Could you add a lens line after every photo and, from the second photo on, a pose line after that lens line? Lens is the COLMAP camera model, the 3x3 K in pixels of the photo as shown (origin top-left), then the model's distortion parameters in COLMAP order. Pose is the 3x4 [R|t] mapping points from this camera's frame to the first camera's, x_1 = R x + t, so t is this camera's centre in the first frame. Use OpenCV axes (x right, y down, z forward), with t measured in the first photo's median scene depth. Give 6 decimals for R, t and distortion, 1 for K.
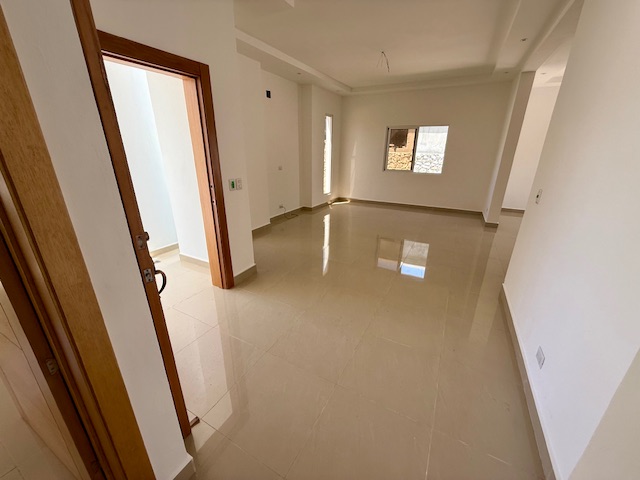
lens RADIAL K [[255.5, 0, 316.8], [0, 255.5, 240.7], [0, 0, 1]] dist [0.002797, 0.000359]
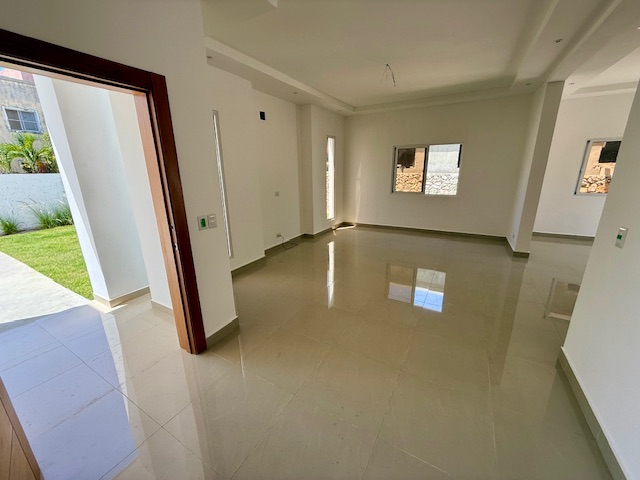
lens RADIAL K [[255.5, 0, 319.2], [0, 255.5, 238.6], [0, 0, 1]] dist [0.002797, 0.000359]
pose [[0.999592, -0.016243, -0.023501, 0.026185], [0.014339, 0.996772, -0.078999, -0.055593], [0.024709, 0.078630, 0.996598, 0.121684]]
